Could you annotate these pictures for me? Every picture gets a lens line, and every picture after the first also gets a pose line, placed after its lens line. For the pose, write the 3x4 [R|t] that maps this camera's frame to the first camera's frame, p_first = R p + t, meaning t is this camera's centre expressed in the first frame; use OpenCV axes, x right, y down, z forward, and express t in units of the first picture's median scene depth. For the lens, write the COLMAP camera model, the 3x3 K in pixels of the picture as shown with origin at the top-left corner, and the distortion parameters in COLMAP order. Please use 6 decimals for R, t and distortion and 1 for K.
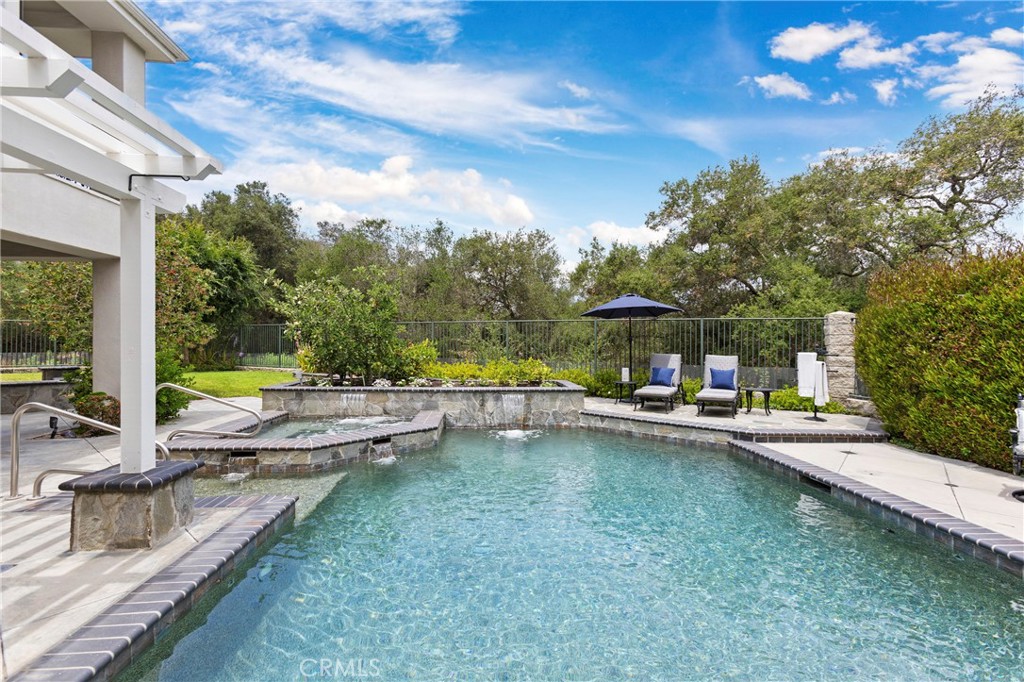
lens RADIAL K [[473.8, 0, 512.0], [0, 473.8, 341.0], [0, 0, 1]] dist [-0.023024, 0.021164]
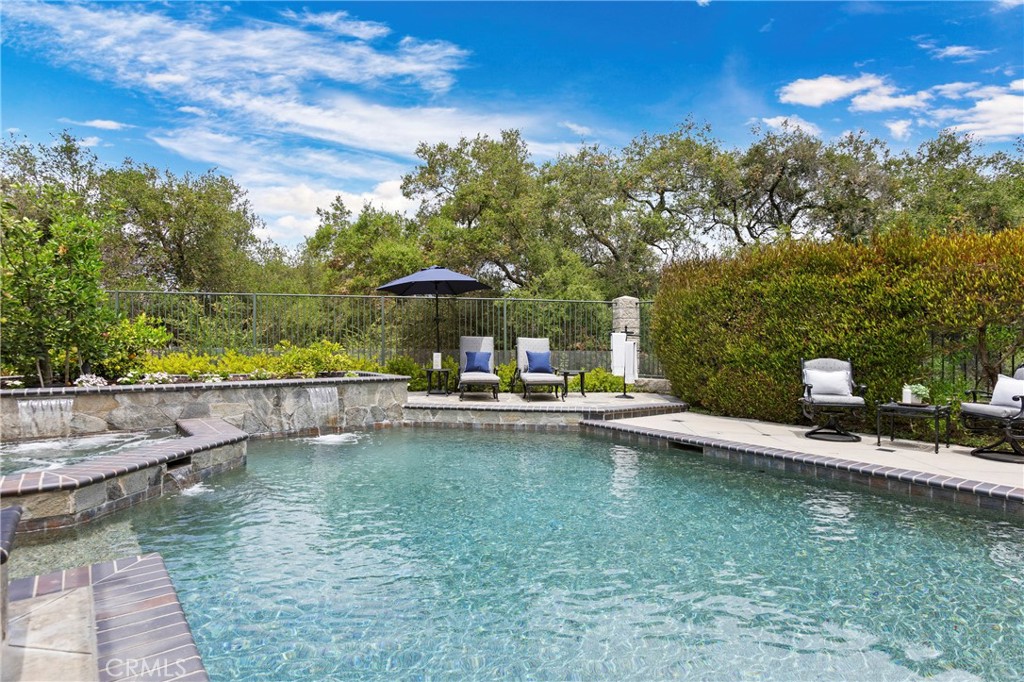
lens RADIAL K [[571.6, 0, 512.0], [0, 571.6, 341.0], [0, 0, 1]] dist [0.005495, 0.002384]
pose [[0.824122, -0.000283, 0.566412, -0.260952], [-0.003155, 0.999982, 0.005090, 0.034333], [-0.566404, -0.005981, 0.824106, 0.094796]]
